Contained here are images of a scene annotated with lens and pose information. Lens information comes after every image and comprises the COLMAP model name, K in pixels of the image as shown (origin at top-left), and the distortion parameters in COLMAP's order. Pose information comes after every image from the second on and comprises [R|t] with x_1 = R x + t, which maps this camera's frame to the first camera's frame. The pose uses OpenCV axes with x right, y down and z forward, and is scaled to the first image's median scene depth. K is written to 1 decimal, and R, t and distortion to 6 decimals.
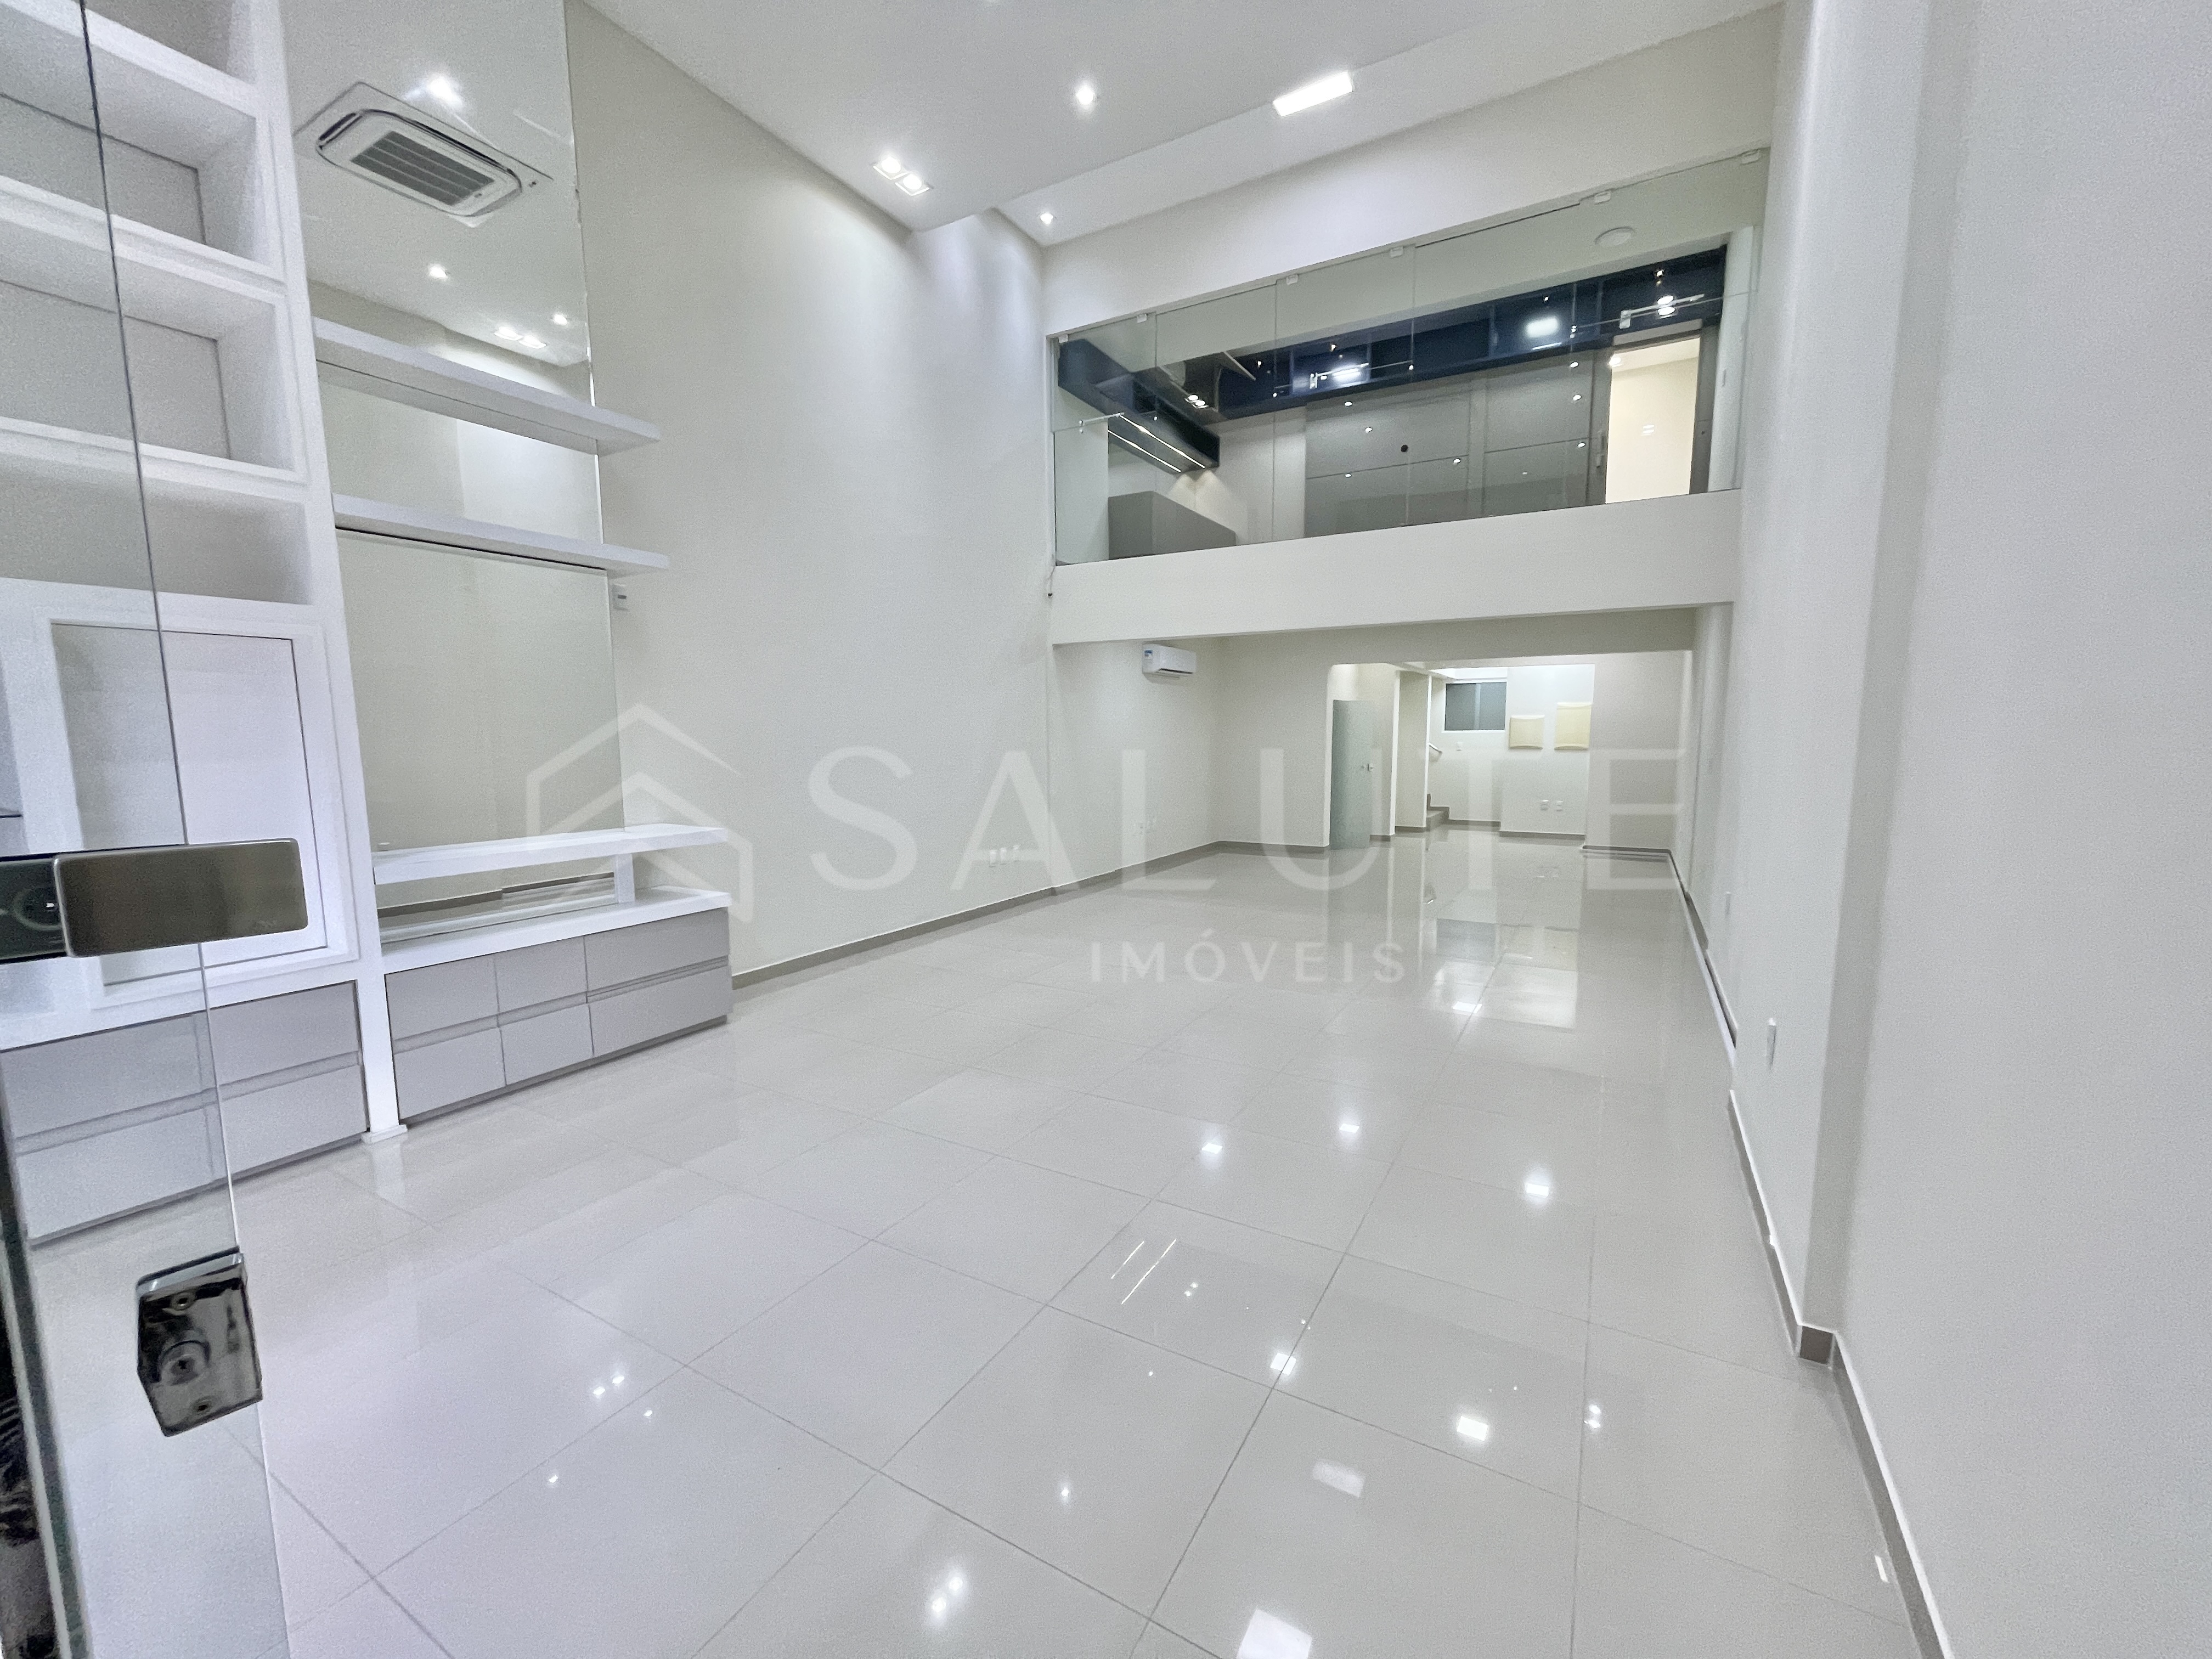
lens RADIAL K [[899.8, 0, 1108.9], [0, 899.8, 836.7], [0, 0, 1]] dist [0.007194, 0.000578]
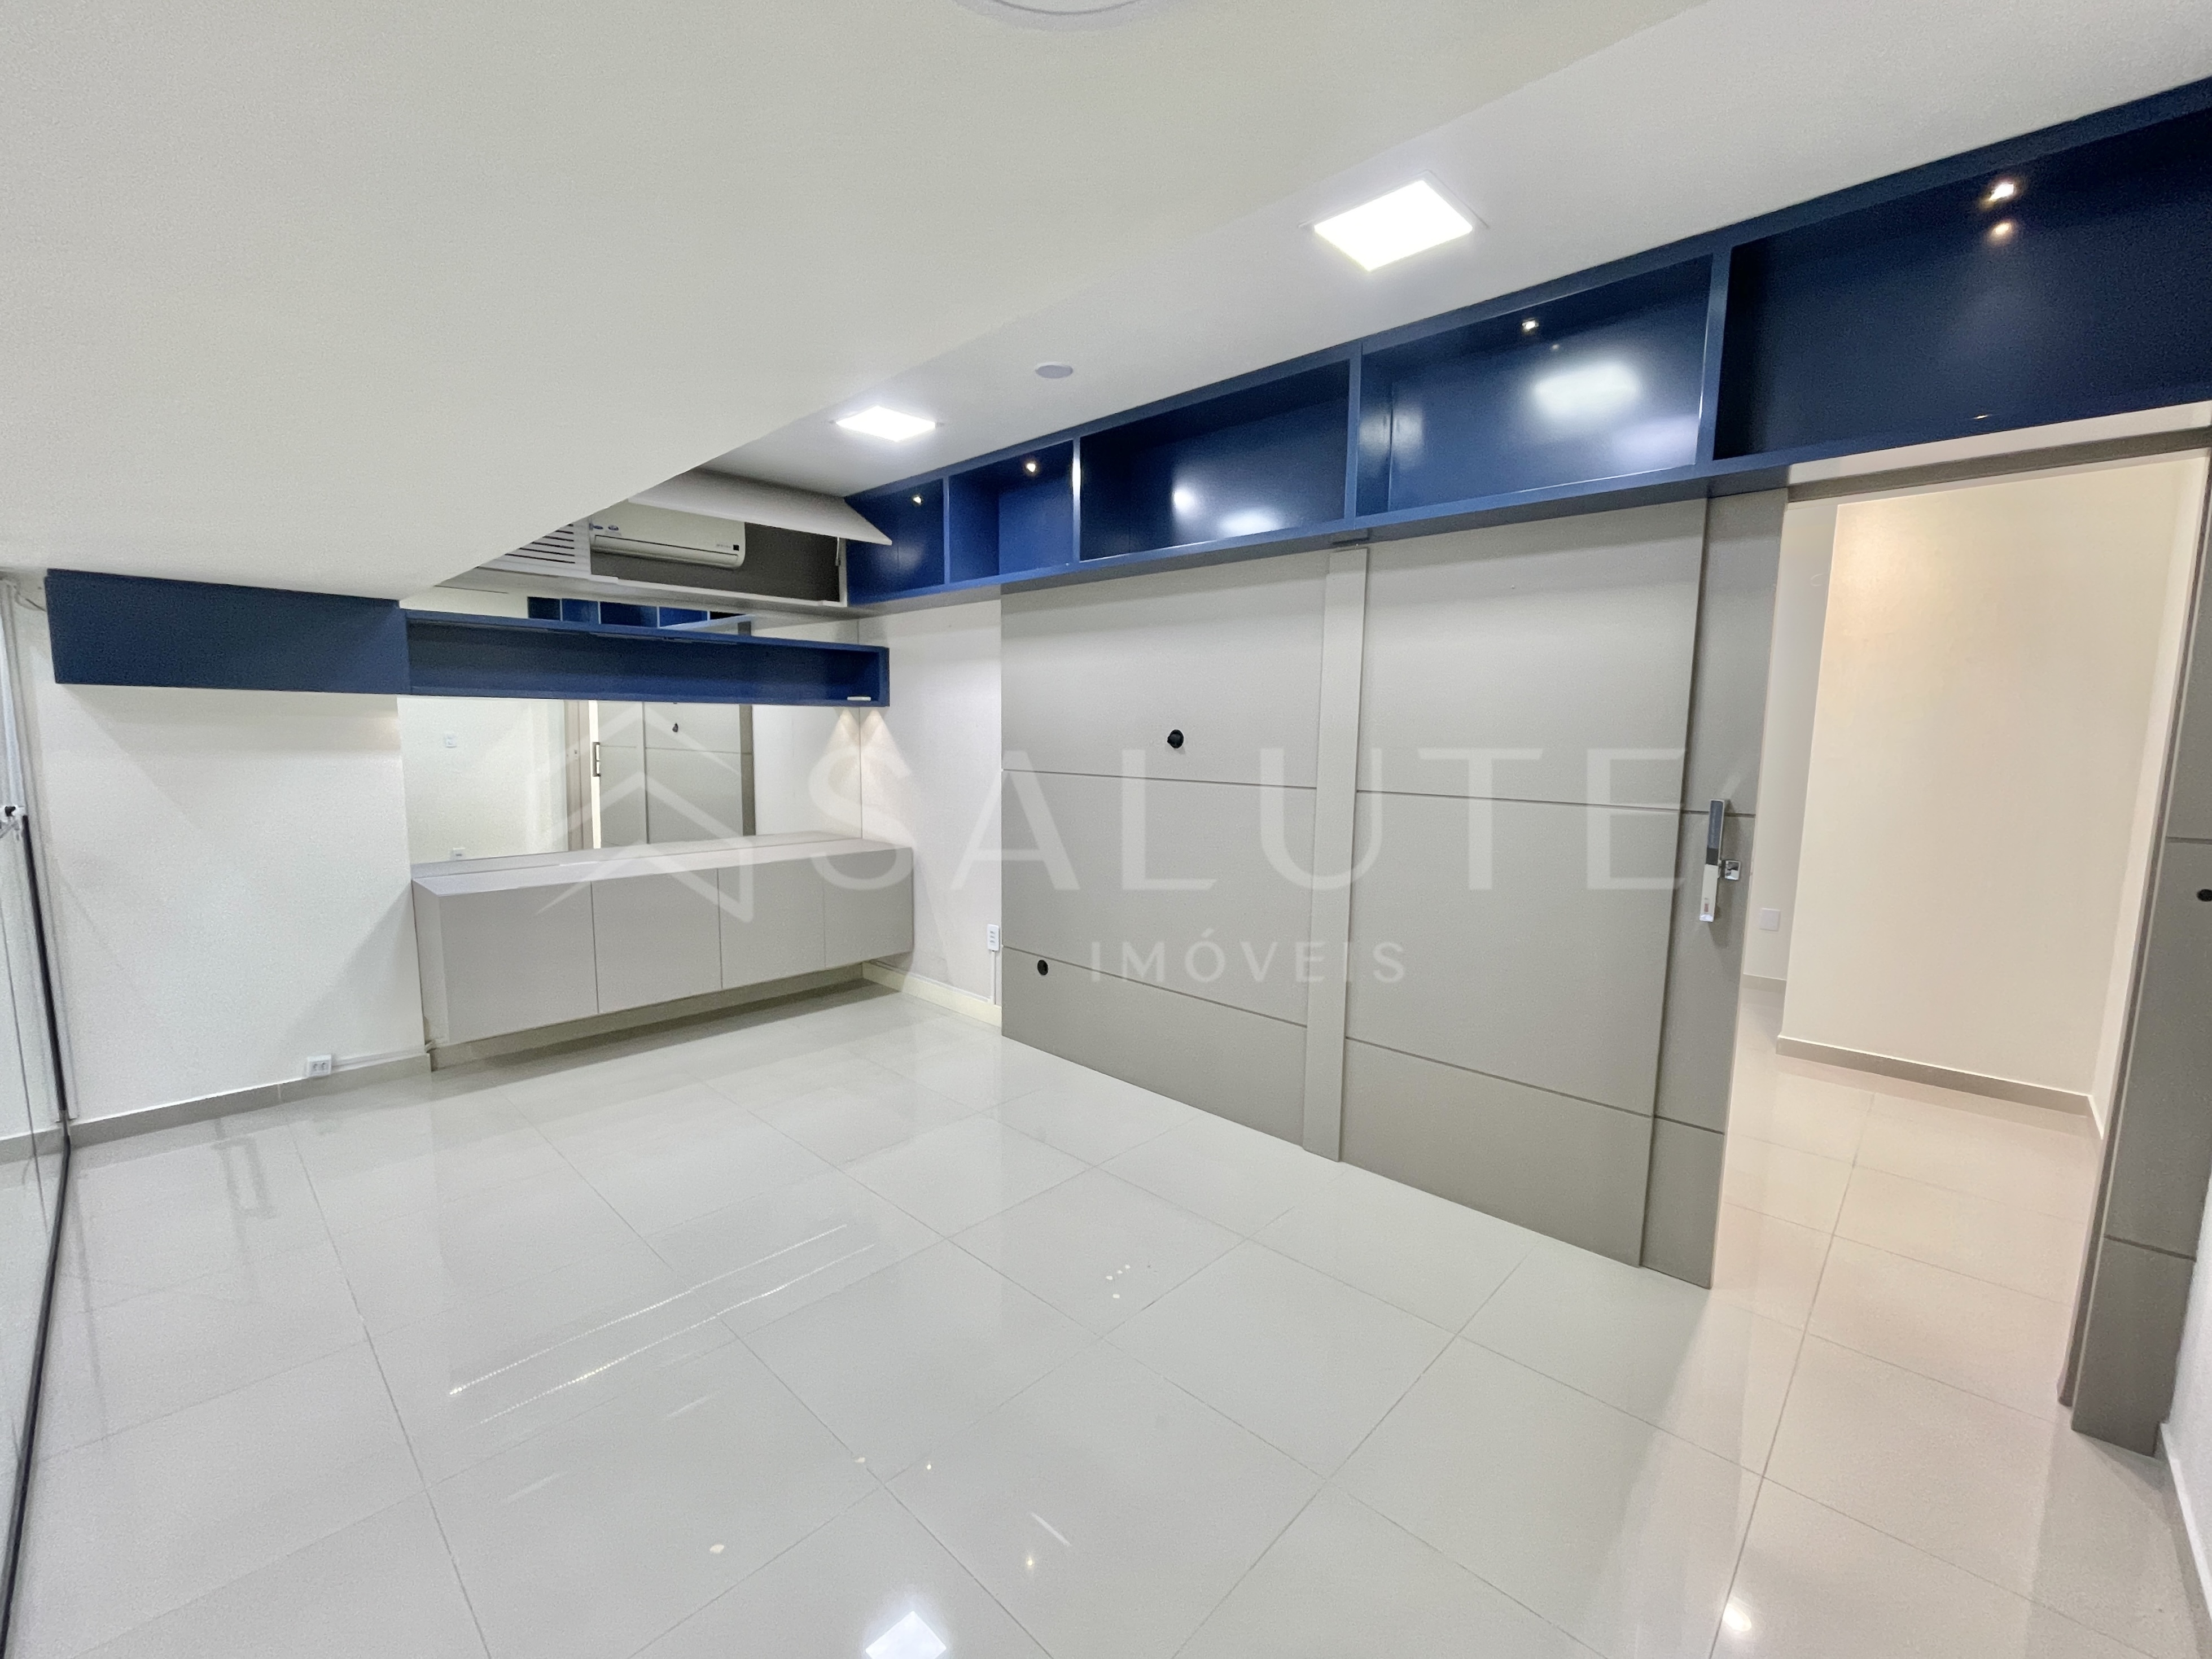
lens RADIAL K [[909.1, 0, 1105.2], [0, 909.1, 838.2], [0, 0, 1]] dist [0.017046, 0.000044]
pose [[0.970416, 0.047439, -0.236734, 0.458030], [-0.046495, 0.998873, 0.009572, -0.458301], [0.236922, 0.001718, 0.971527, 0.730028]]
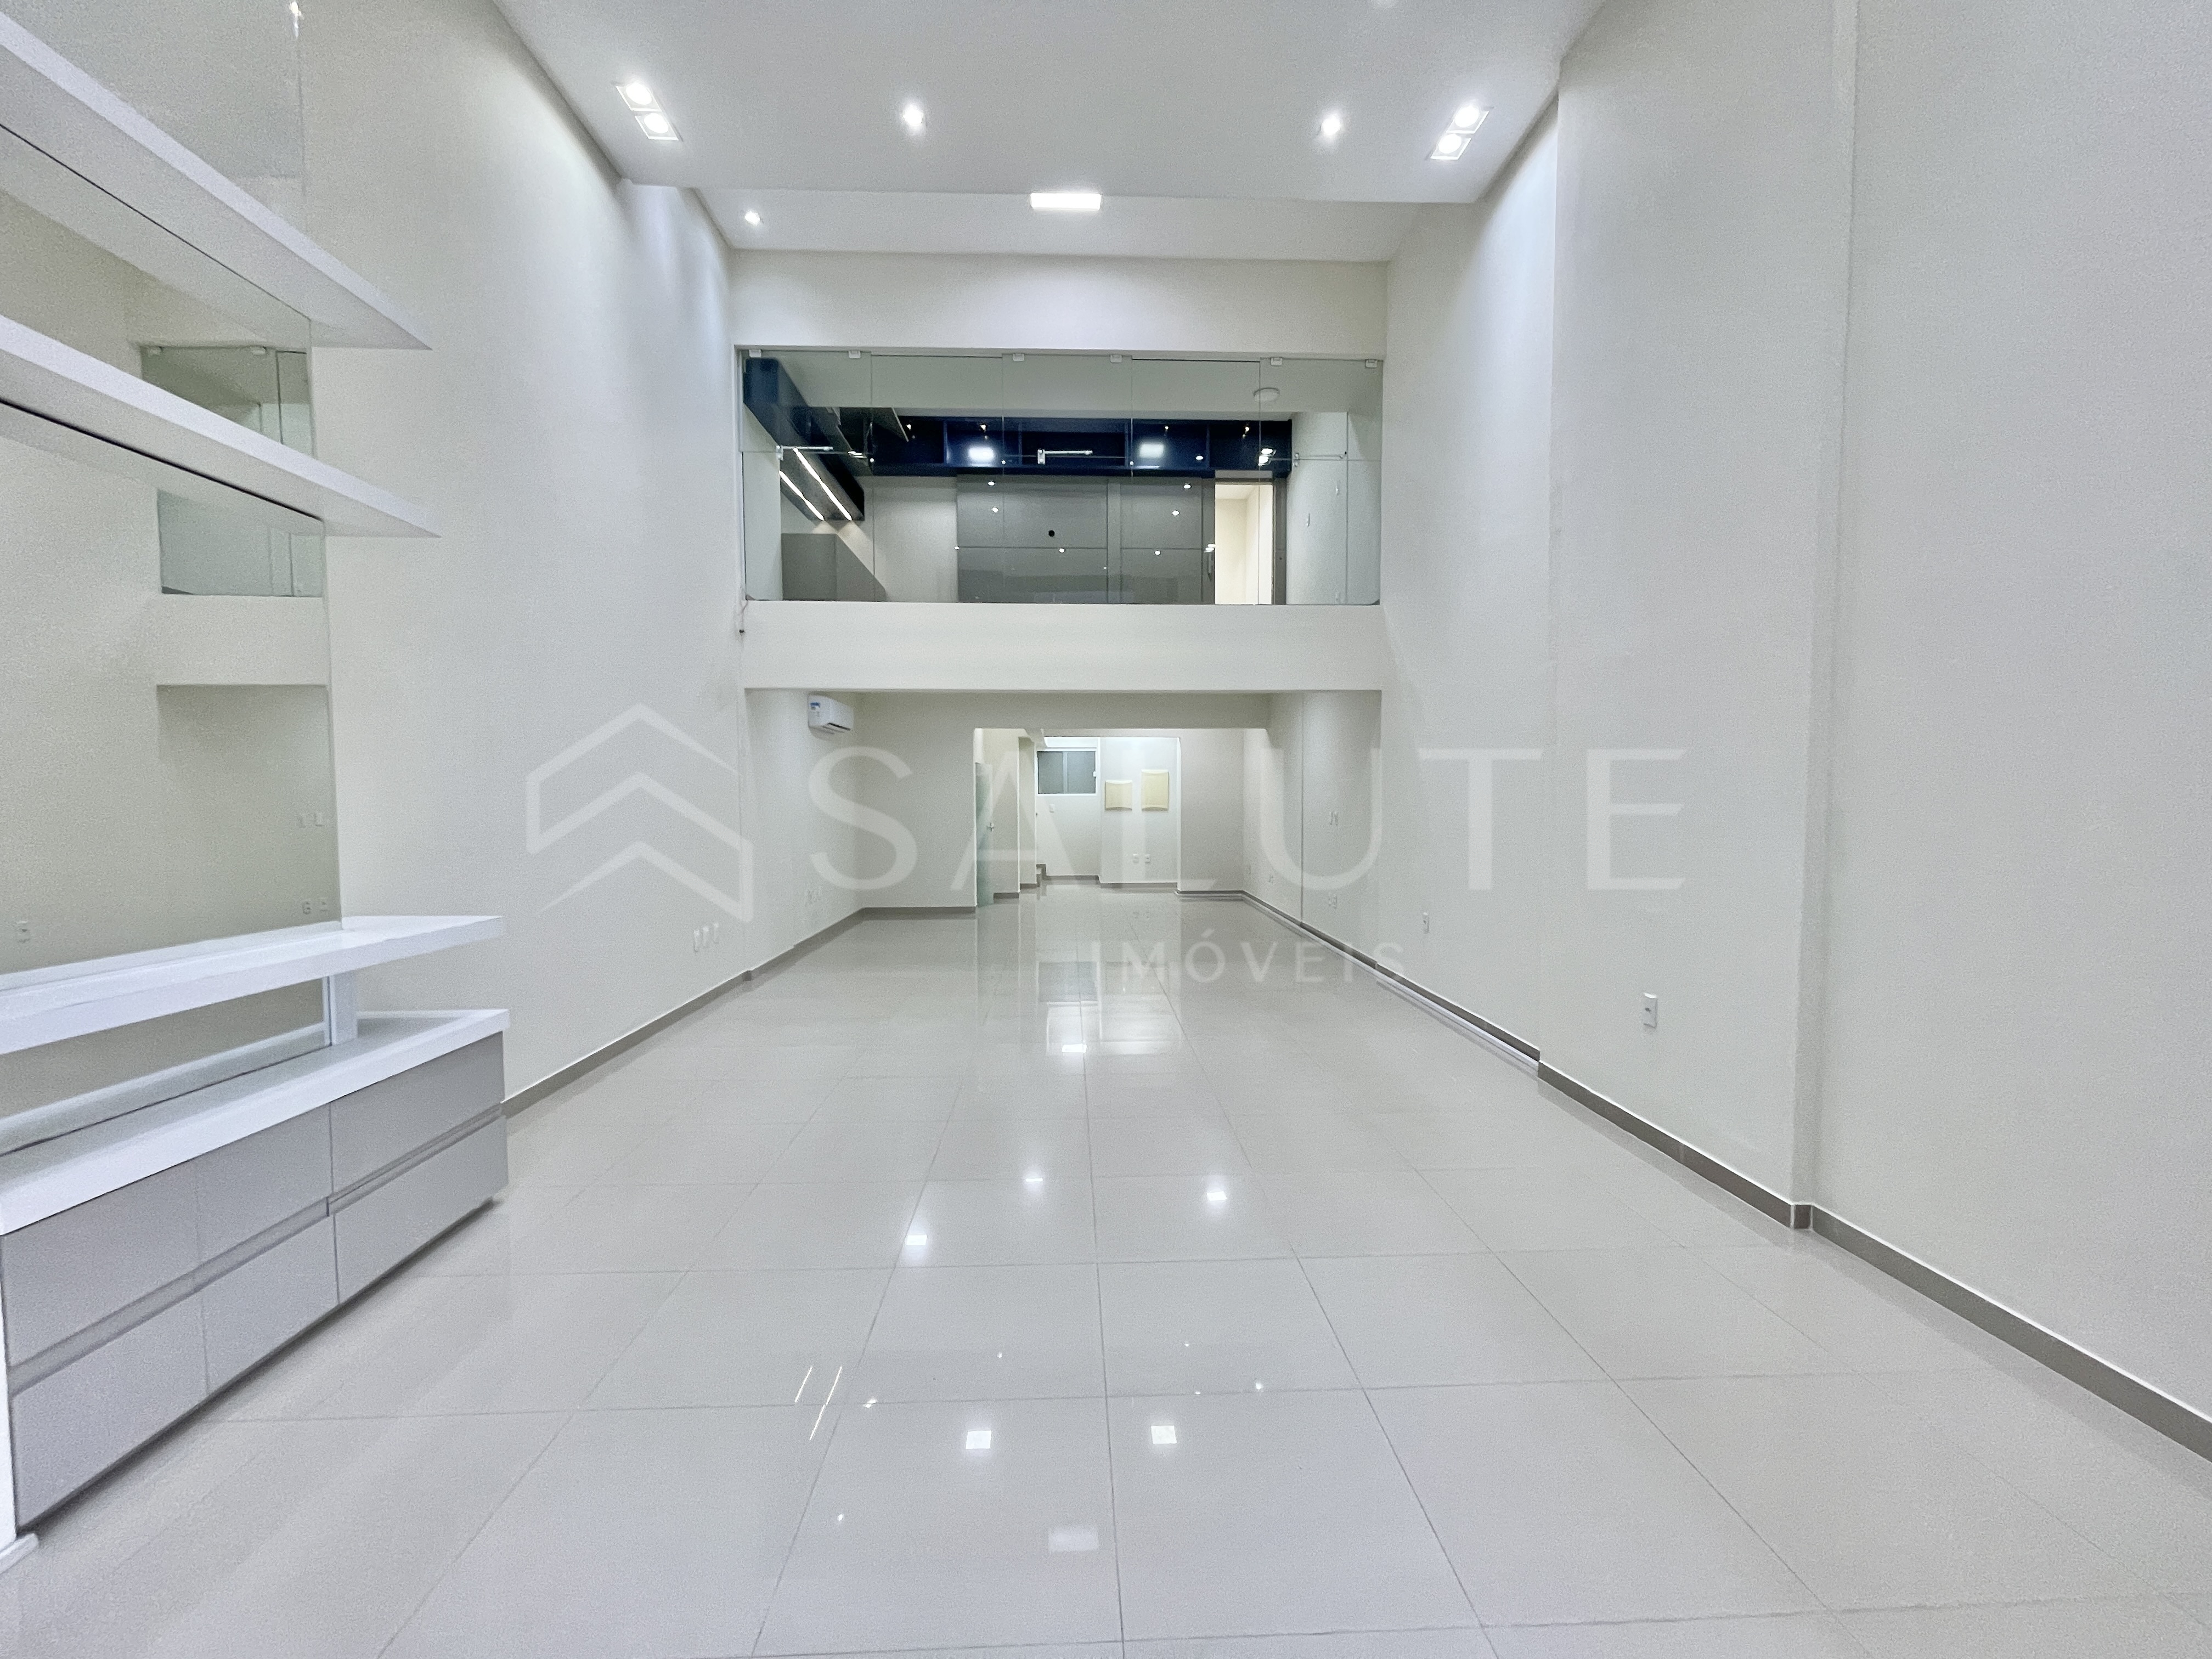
lens RADIAL K [[889.9, 0, 1103.1], [0, 889.9, 839.5], [0, 0, 1]] dist [-0.008661, 0.000430]
pose [[0.850098, -0.021965, 0.526165, -0.219083], [0.058267, 0.996918, -0.052522, -0.003474], [-0.523390, 0.075307, 0.848759, 0.102172]]
